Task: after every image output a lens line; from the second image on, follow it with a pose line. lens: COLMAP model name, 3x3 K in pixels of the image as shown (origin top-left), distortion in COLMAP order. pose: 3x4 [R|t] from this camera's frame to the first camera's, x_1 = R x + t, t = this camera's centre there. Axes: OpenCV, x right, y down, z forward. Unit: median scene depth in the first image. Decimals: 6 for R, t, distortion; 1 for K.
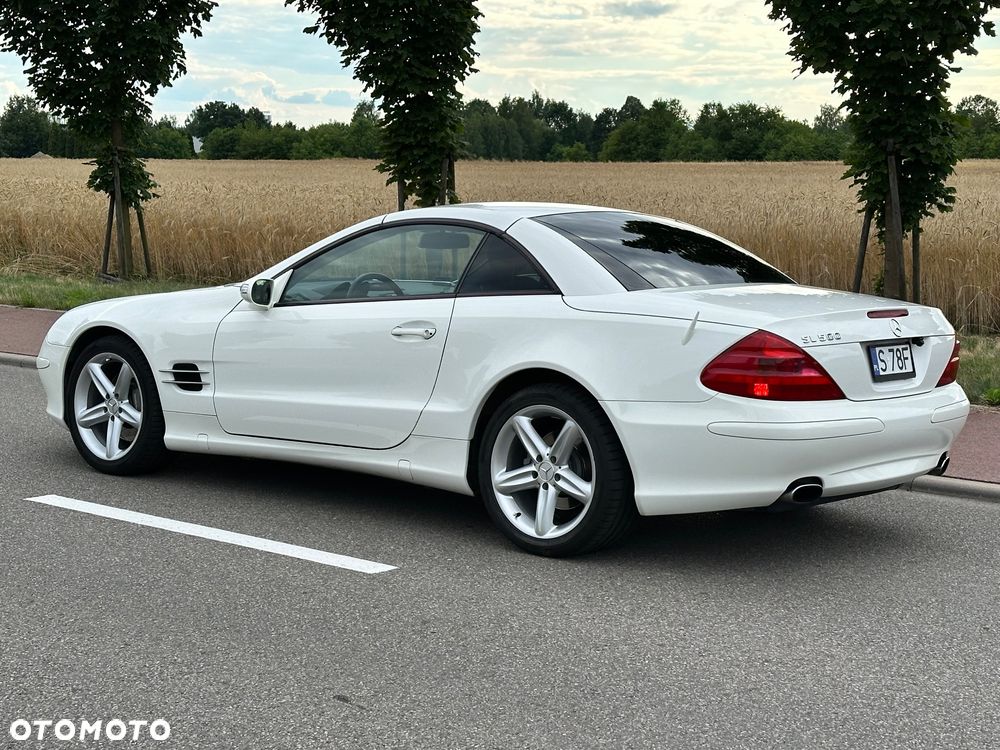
lens RADIAL K [[1679.8, 0, 499.6], [0, 1679.8, 370.4], [0, 0, 1]] dist [0.101153, 0.000000]
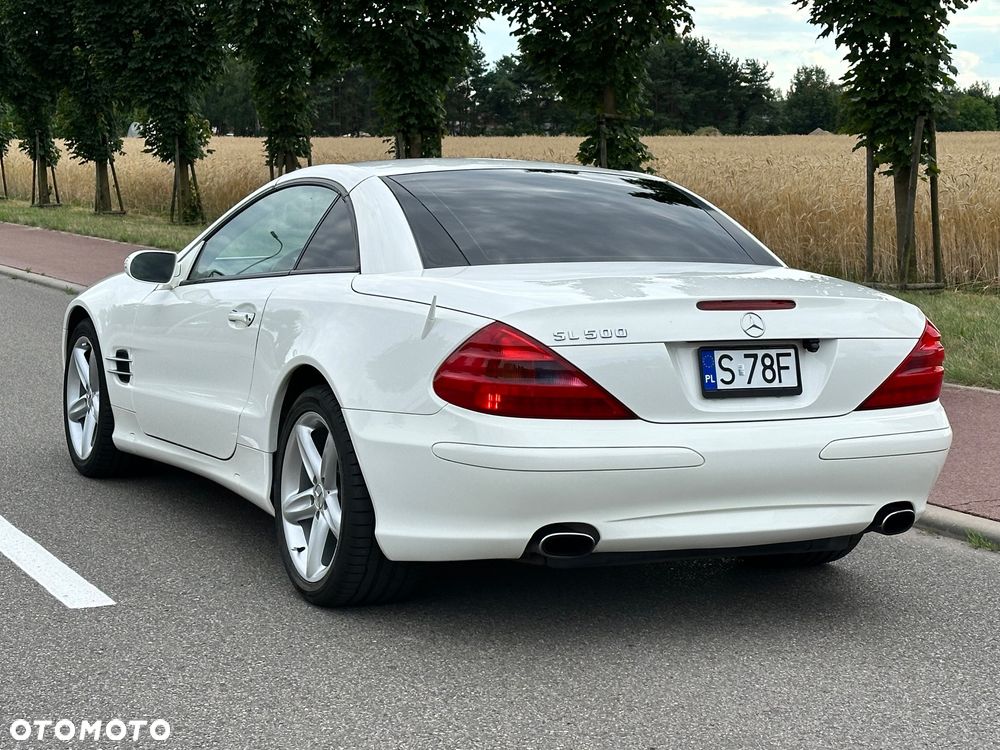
lens RADIAL K [[1930.0, 0, 504.8], [0, 1930.0, 375.5], [0, 0, 1]] dist [0.118267, 0.000000]
pose [[0.916727, 0.033346, -0.398120, 0.454281], [-0.033377, 0.999419, 0.006854, -0.005494], [0.398118, 0.007005, 0.917308, 0.198593]]
